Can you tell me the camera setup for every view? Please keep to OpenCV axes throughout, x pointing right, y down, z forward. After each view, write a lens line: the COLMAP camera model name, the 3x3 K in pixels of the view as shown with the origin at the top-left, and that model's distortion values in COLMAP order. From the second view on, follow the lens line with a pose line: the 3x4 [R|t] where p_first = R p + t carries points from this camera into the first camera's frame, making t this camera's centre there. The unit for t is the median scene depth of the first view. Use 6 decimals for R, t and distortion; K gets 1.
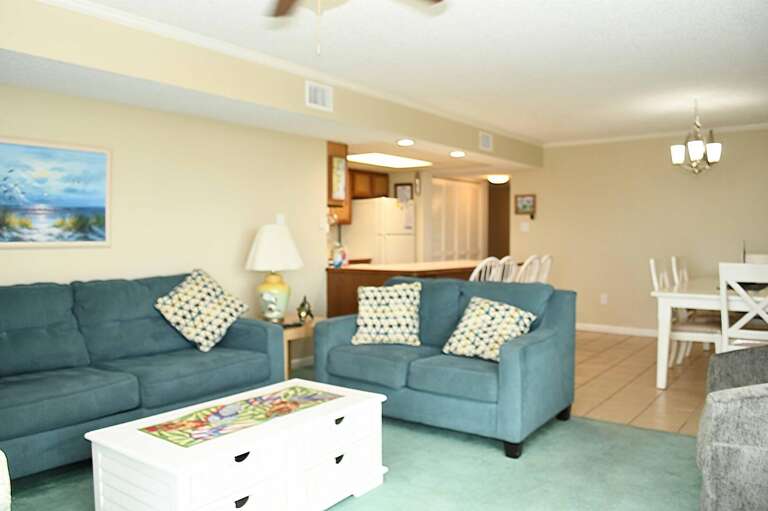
lens RADIAL K [[608.6, 0, 384.0], [0, 608.6, 255.5], [0, 0, 1]] dist [-0.068776, -0.000071]
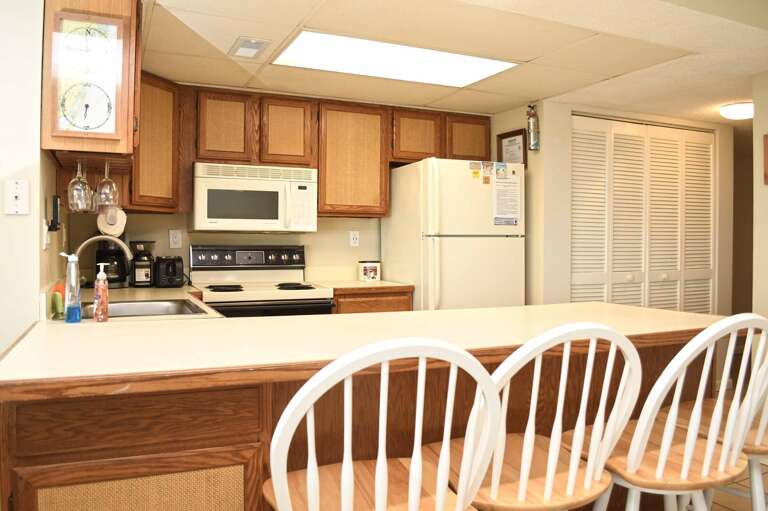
lens RADIAL K [[610.5, 0, 384.0], [0, 610.5, 255.5], [0, 0, 1]] dist [-0.066741, -0.006324]
pose [[0.877350, 0.018614, -0.479489, 0.600287], [-0.024122, 0.999695, -0.005329, -0.050499], [0.479243, 0.016242, 0.877532, 1.788382]]
